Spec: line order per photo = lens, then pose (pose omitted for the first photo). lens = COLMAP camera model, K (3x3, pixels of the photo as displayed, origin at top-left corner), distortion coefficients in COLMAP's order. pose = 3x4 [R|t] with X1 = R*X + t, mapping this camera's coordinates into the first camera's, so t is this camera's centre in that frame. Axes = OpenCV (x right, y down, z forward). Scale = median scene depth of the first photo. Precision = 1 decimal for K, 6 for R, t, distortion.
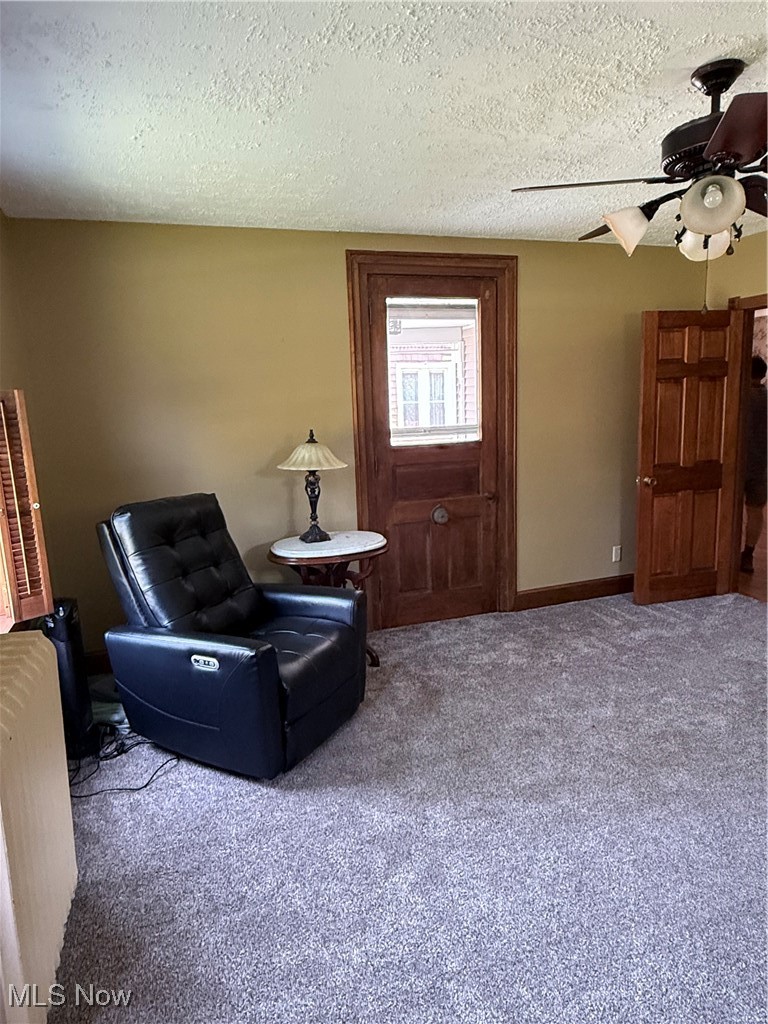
lens RADIAL K [[641.6, 0, 382.7], [0, 641.6, 512.9], [0, 0, 1]] dist [0.003559, -0.001446]
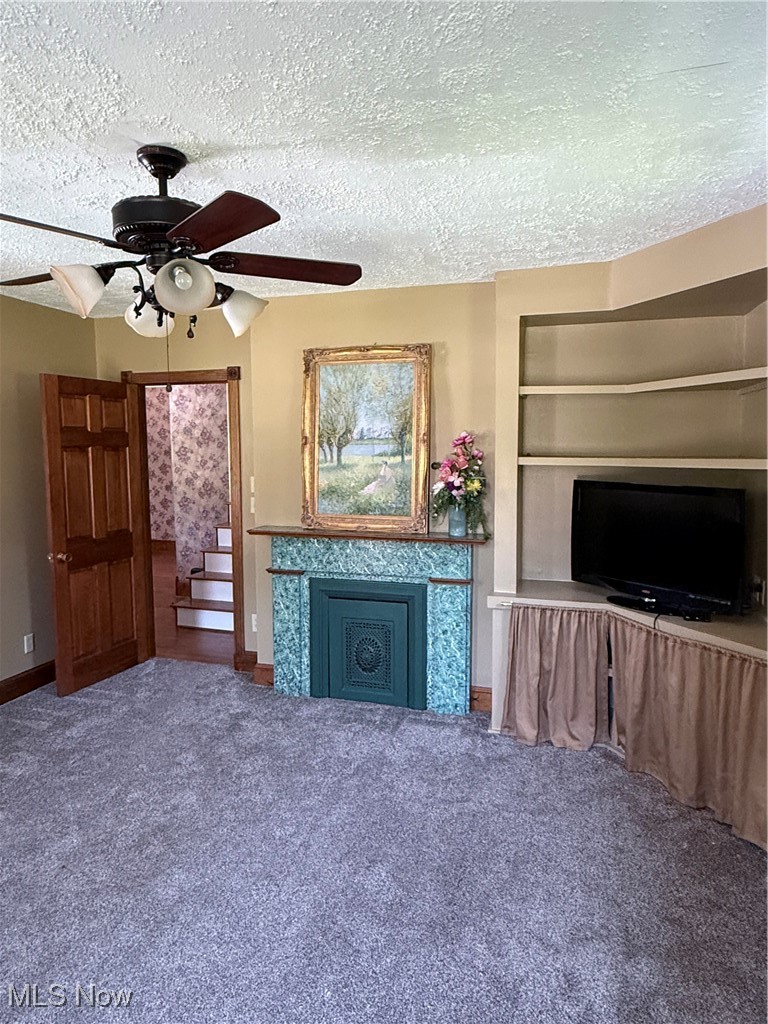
lens RADIAL K [[641.6, 0, 386.2], [0, 641.6, 510.5], [0, 0, 1]] dist [0.003559, -0.001446]
pose [[0.587834, -0.042990, 0.807839, -0.051116], [0.121387, 0.991969, -0.035541, -0.028178], [-0.799823, 0.118953, 0.588331, 0.091634]]
